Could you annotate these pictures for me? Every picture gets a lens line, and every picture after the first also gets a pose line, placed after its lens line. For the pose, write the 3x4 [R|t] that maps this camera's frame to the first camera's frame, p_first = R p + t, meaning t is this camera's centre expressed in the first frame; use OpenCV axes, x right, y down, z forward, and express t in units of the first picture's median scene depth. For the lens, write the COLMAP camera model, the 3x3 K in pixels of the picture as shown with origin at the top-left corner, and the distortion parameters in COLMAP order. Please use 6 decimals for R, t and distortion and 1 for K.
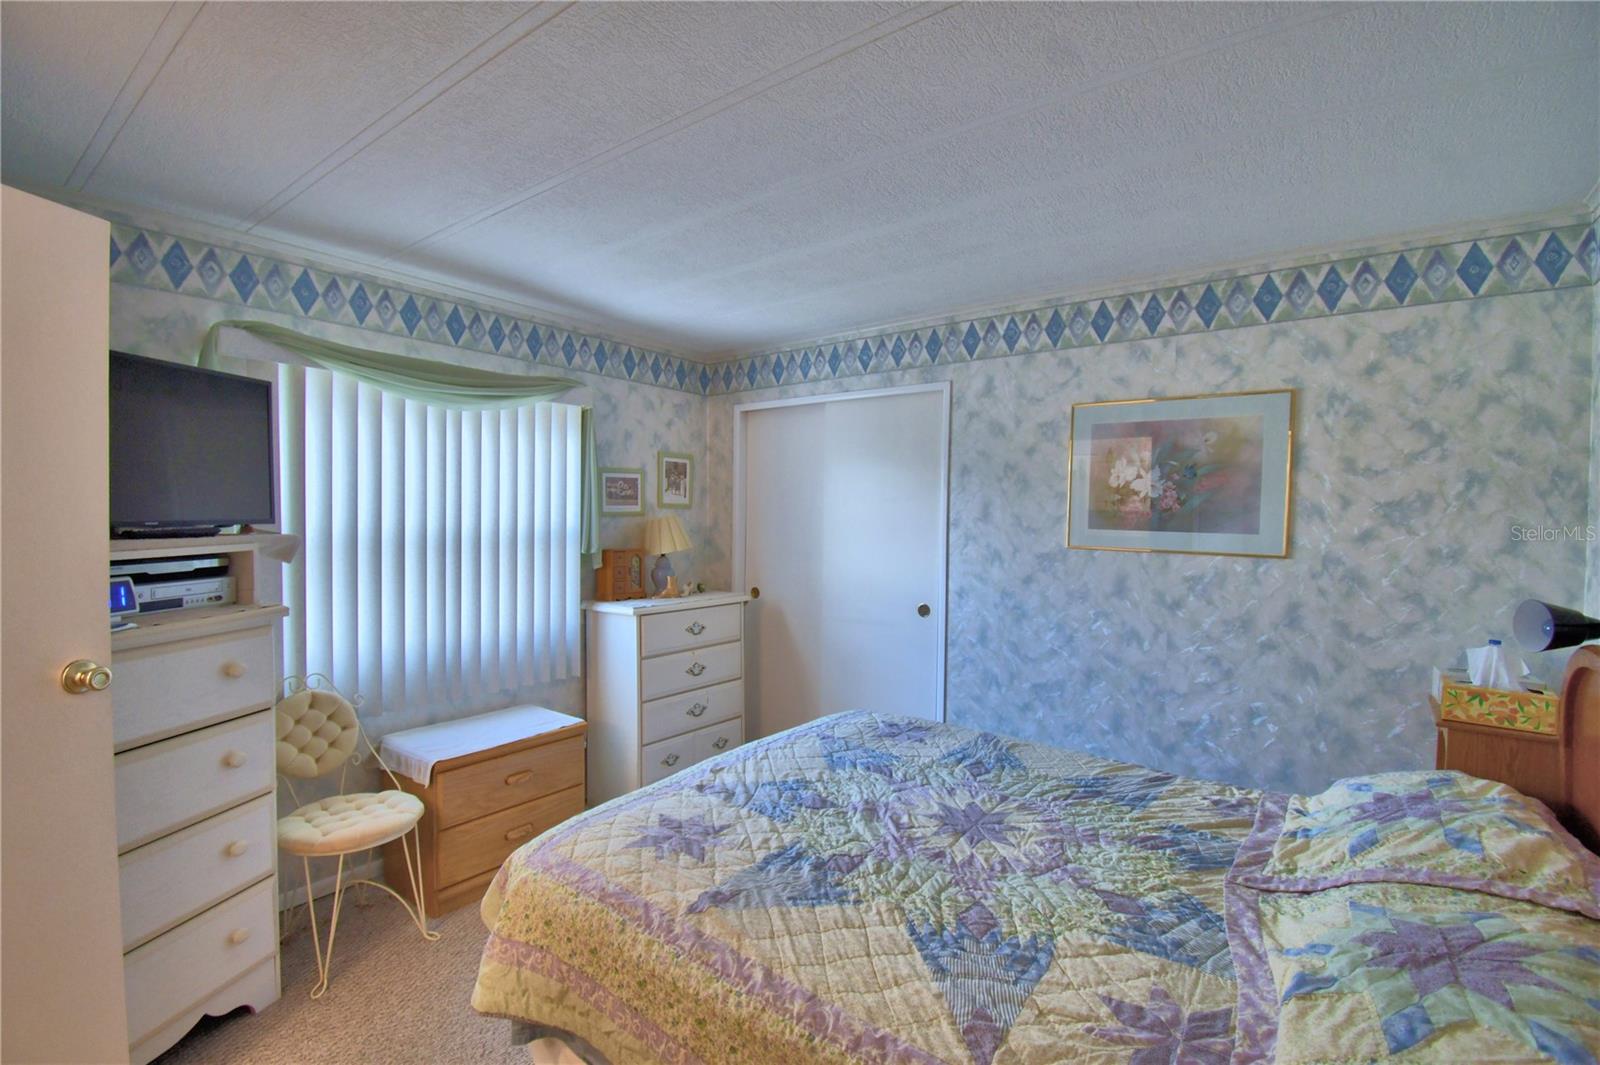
lens RADIAL K [[716.6, 0, 791.0], [0, 716.6, 534.3], [0, 0, 1]] dist [0.024599, -0.030147]
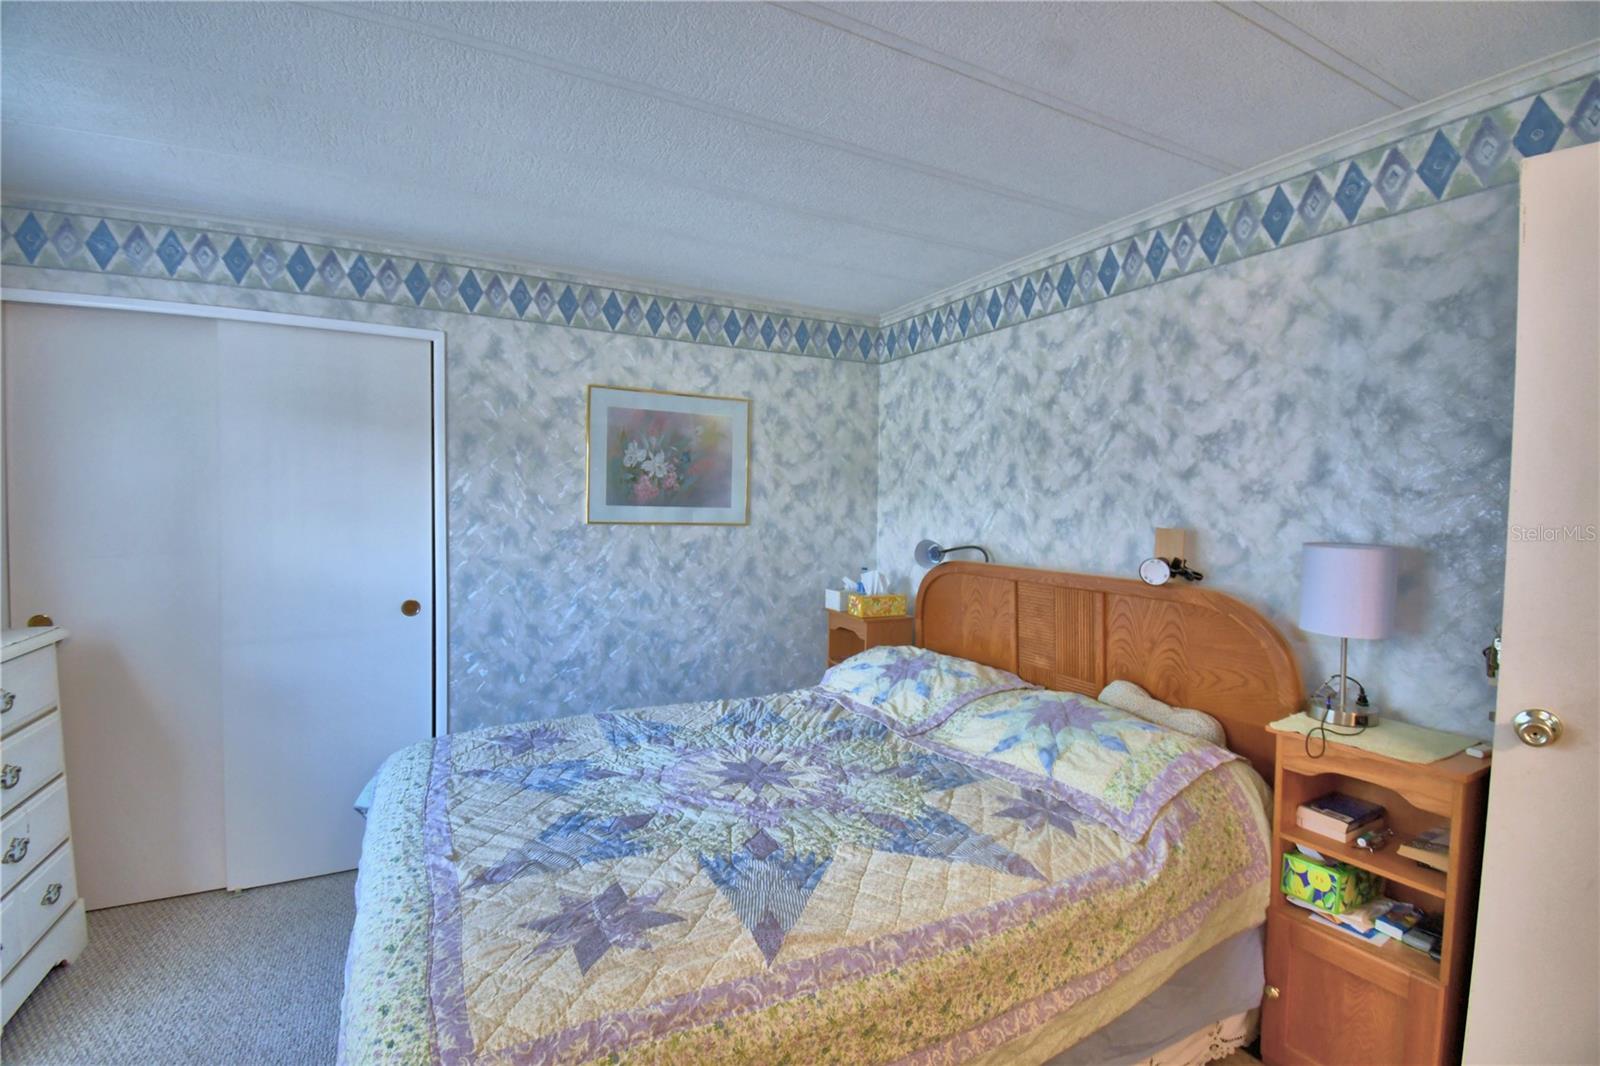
lens RADIAL K [[716.6, 0, 791.0], [0, 716.6, 534.8], [0, 0, 1]] dist [0.024599, -0.030147]
pose [[0.417774, -0.045146, 0.907429, -0.493901], [0.020468, 0.998979, 0.040277, -0.001115], [-0.908320, 0.001746, 0.418272, 0.352755]]
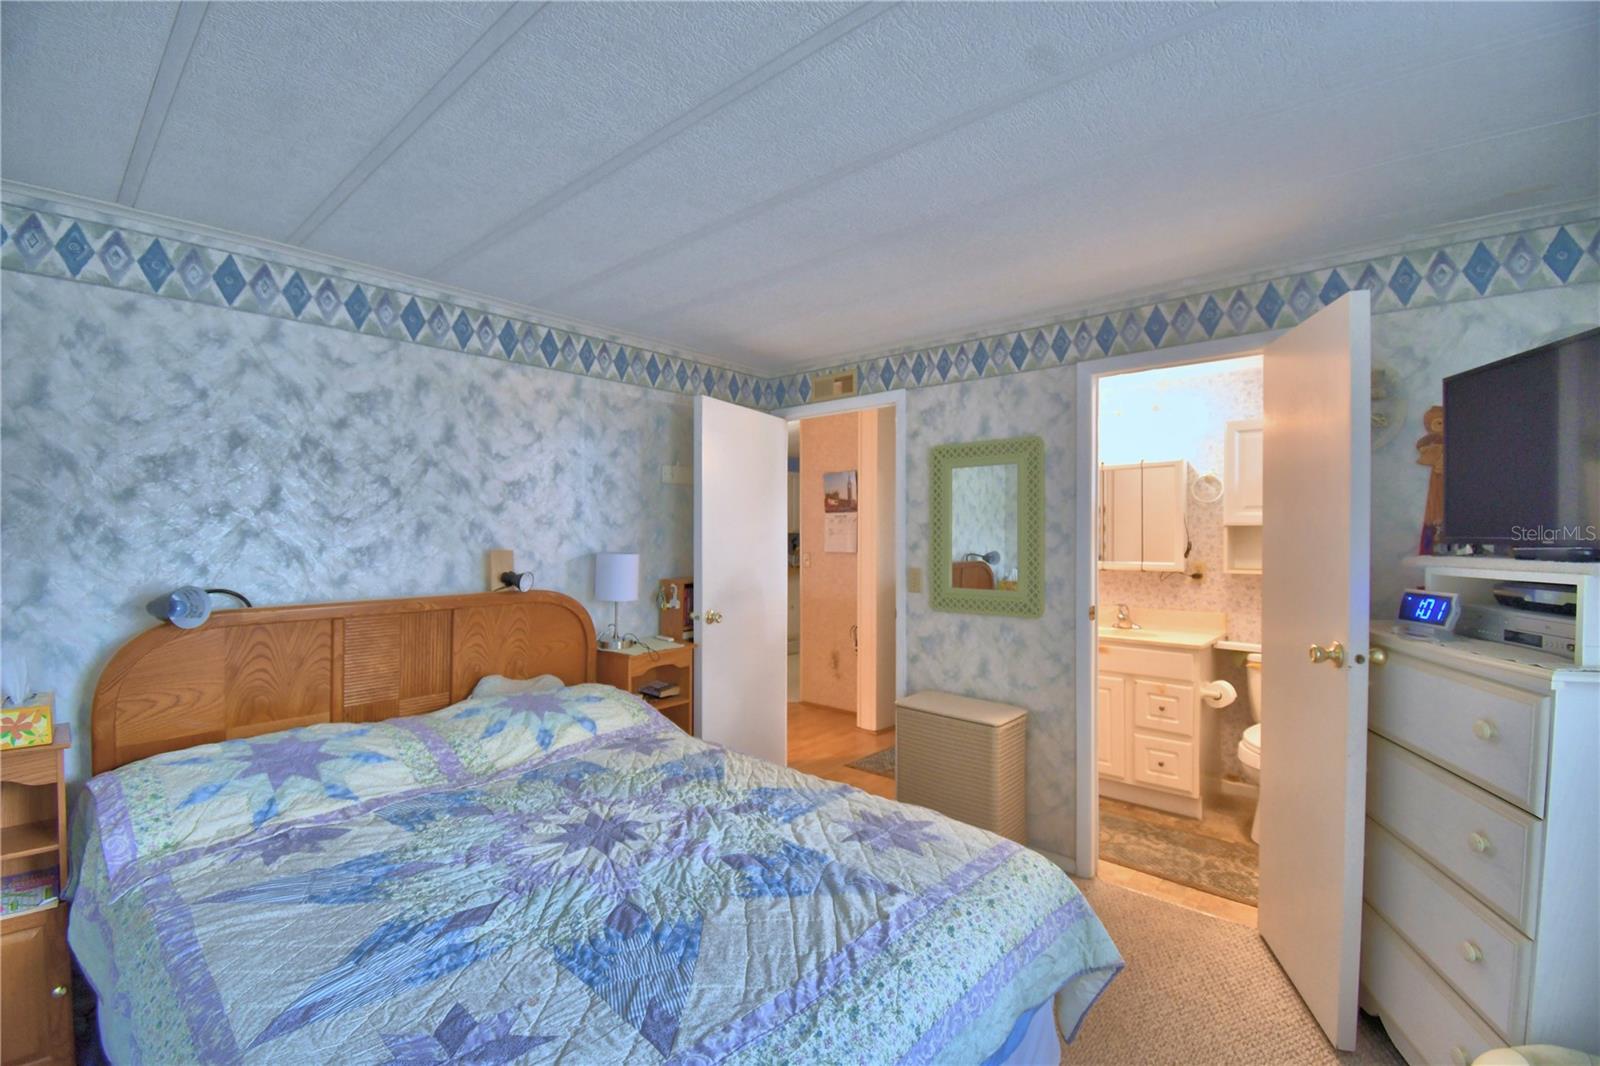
lens RADIAL K [[716.6, 0, 791.0], [0, 716.6, 534.8], [0, 0, 1]] dist [0.024599, -0.030147]
pose [[-0.998011, -0.012042, 0.061874, -0.048076], [-0.009925, 0.999359, 0.034401, -0.031891], [-0.062248, 0.033719, -0.997491, 1.394040]]
